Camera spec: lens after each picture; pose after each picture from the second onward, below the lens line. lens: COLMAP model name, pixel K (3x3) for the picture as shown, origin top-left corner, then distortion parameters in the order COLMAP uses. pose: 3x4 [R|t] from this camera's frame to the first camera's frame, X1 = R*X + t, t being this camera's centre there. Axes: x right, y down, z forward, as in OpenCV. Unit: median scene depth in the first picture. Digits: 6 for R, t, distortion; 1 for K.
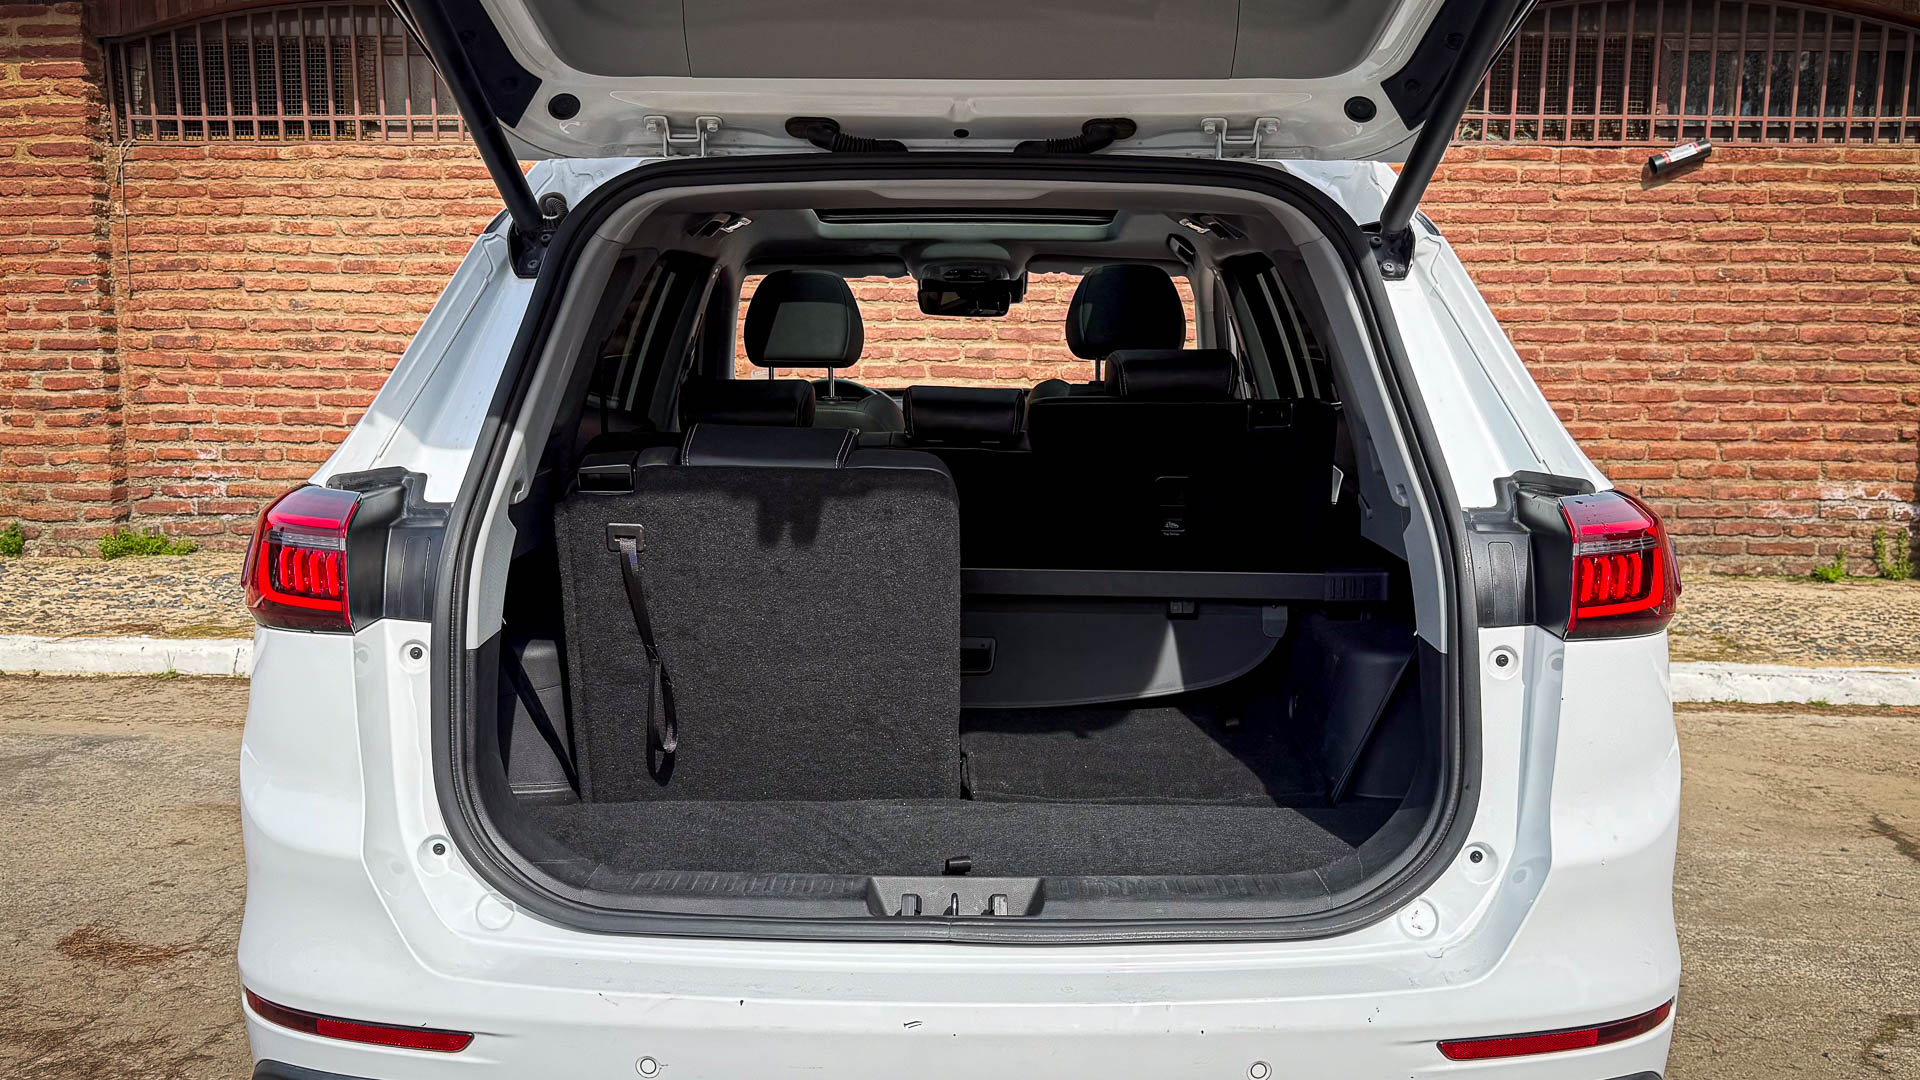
lens RADIAL K [[1720.0, 0, 964.1], [0, 1720.0, 558.0], [0, 0, 1]] dist [0.036758, -0.046024]
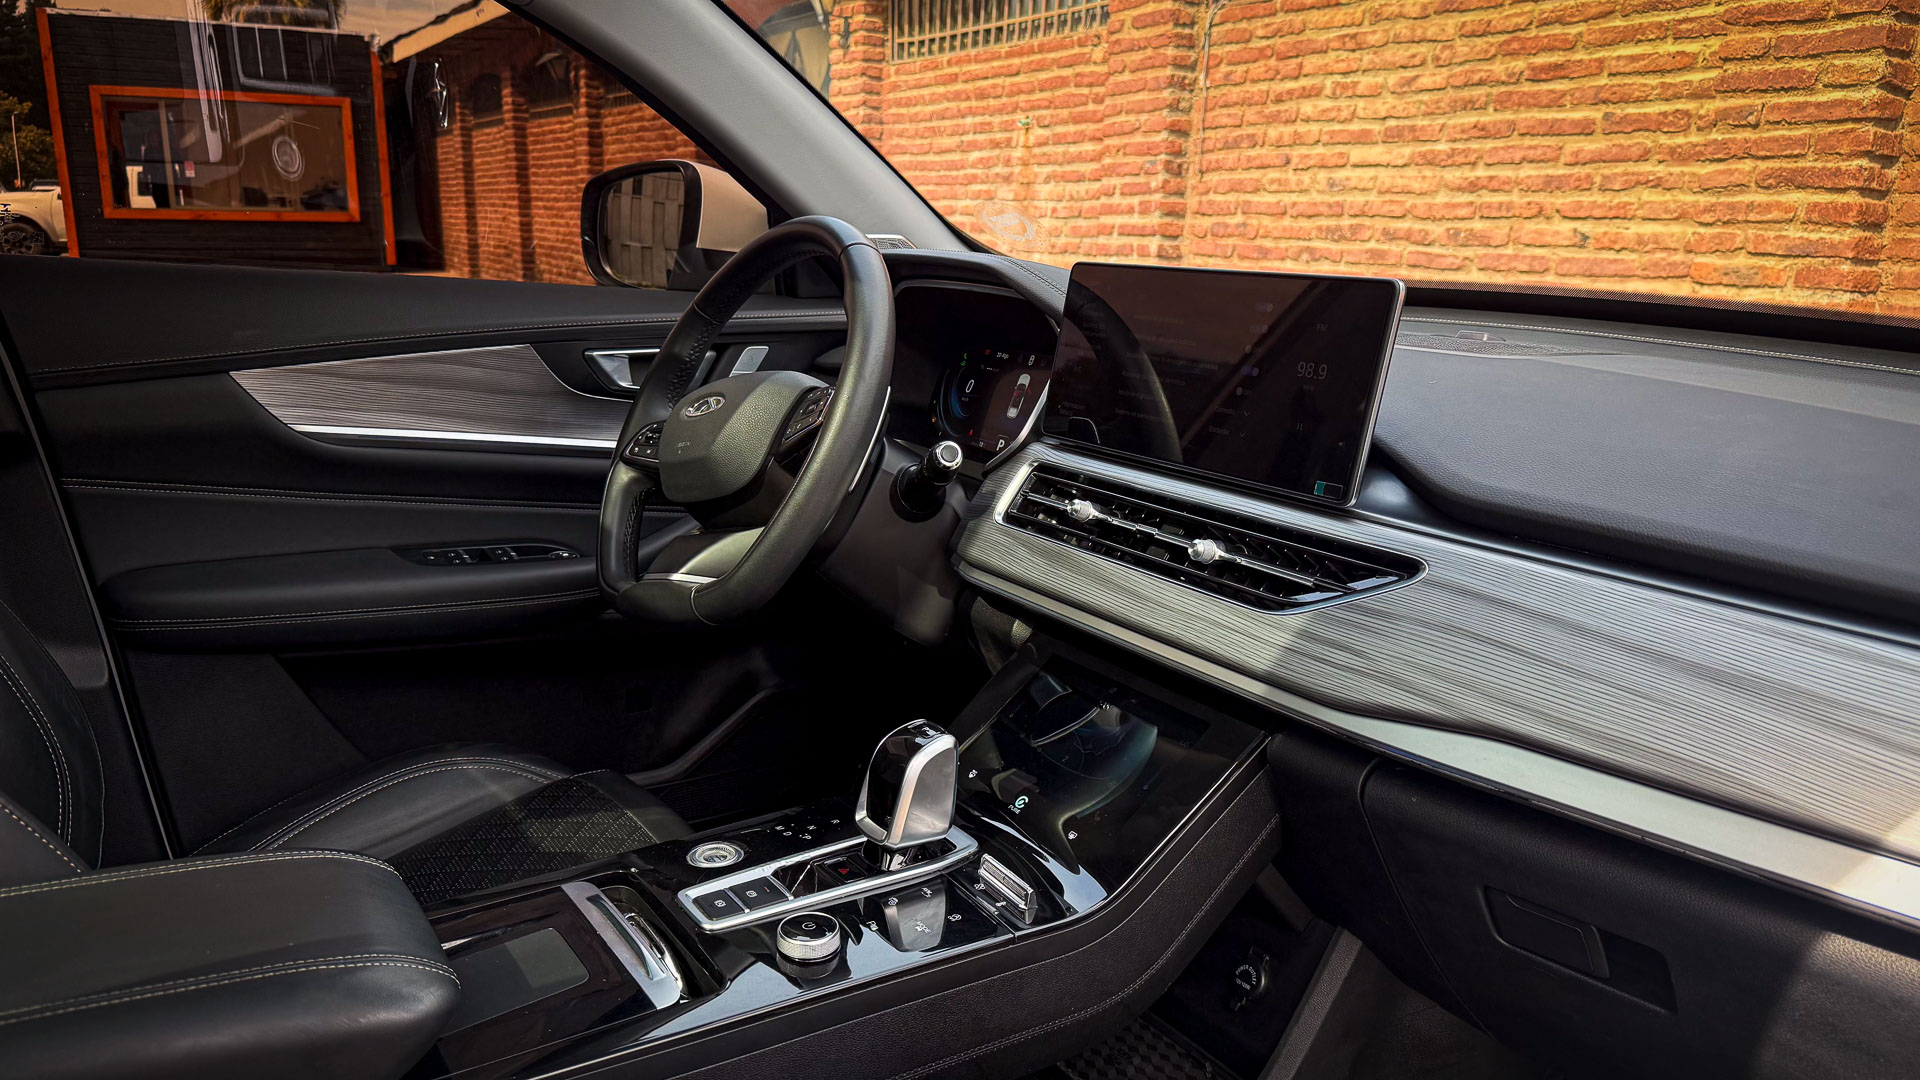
lens RADIAL K [[1413.7, 0, 925.2], [0, 1413.7, 556.6], [0, 0, 1]] dist [0.000636, -0.032535]
pose [[0.528587, 0.203434, -0.824142, 0.108177], [-0.144096, 0.978273, 0.149059, -0.045616], [0.836560, 0.039965, 0.546416, 0.485434]]
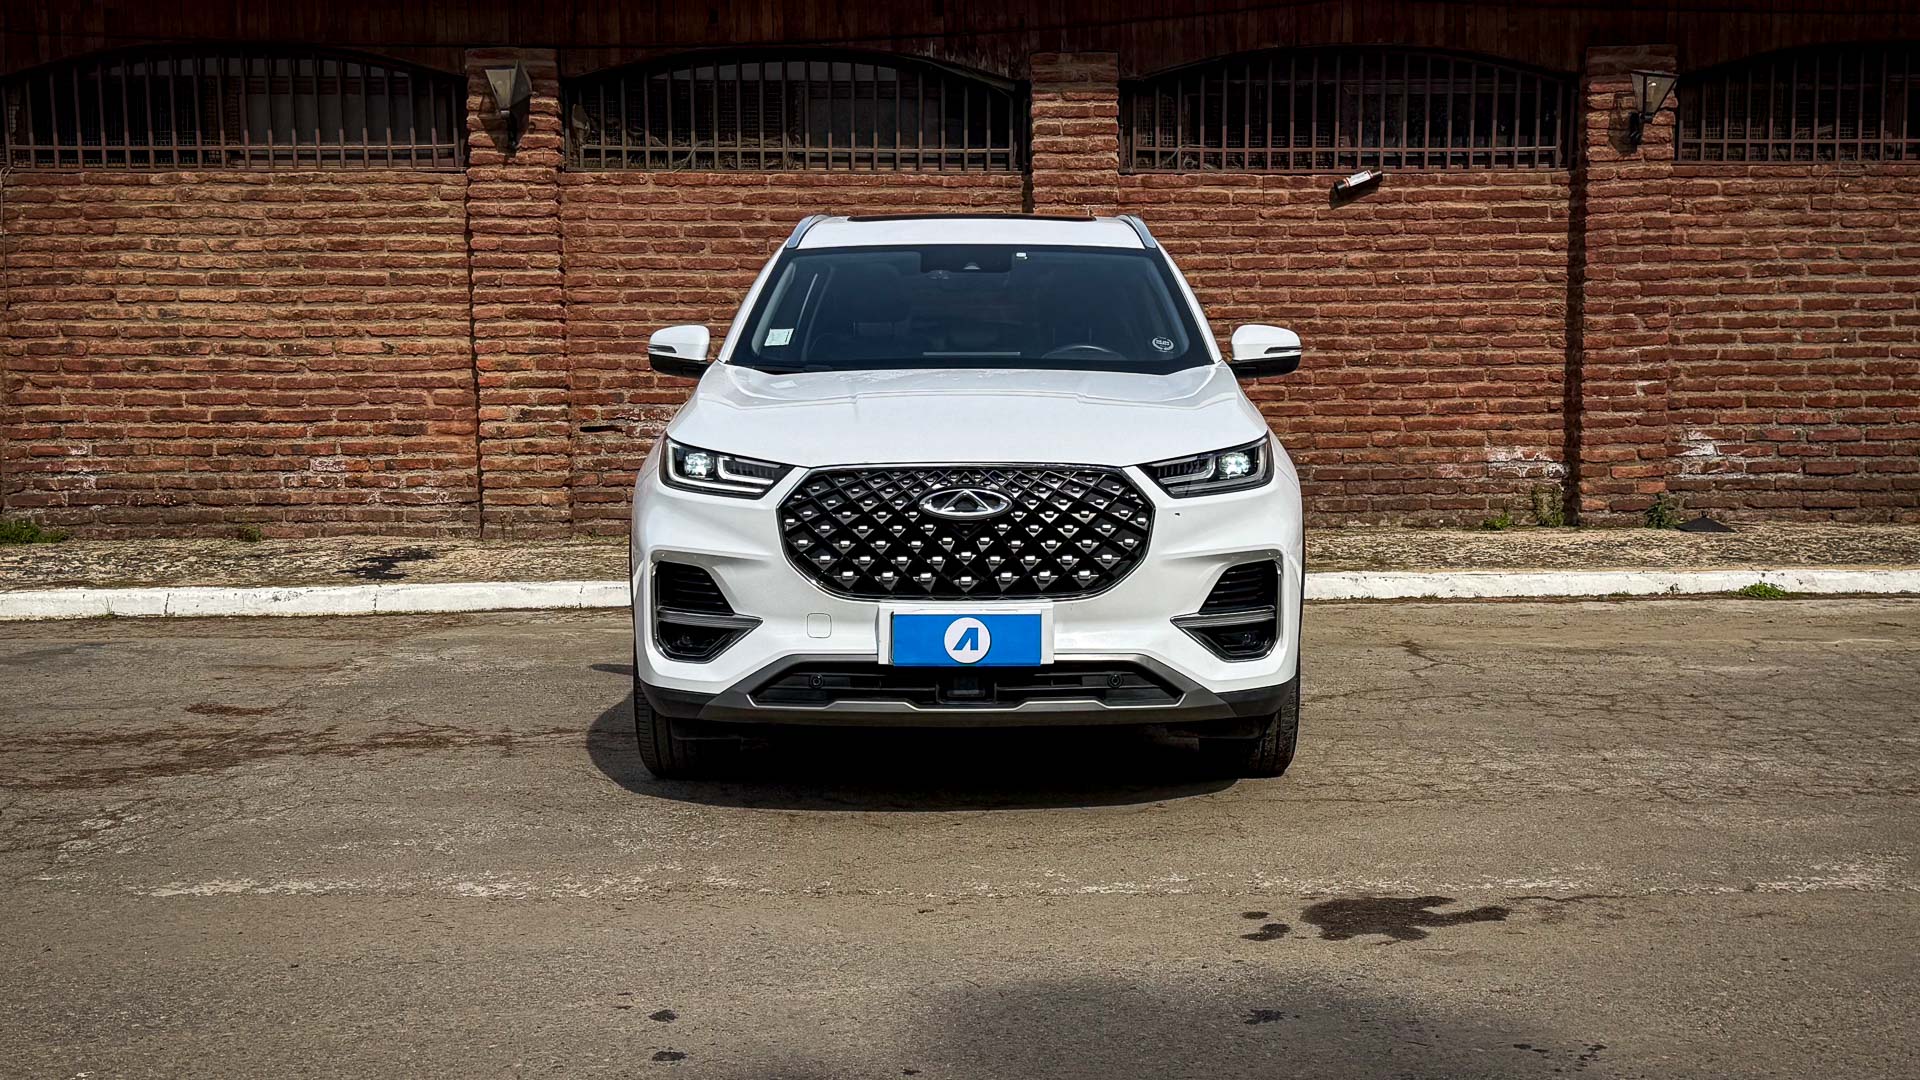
lens RADIAL K [[2175.3, 0, 1004.7], [0, 2175.3, 535.7], [0, 0, 1]] dist [0.109041, 0.000000]
pose [[0.993988, -0.021991, 0.107259, -0.004788], [0.027926, 0.998142, -0.054152, 0.090683], [-0.105869, 0.056822, 0.992755, -0.475554]]
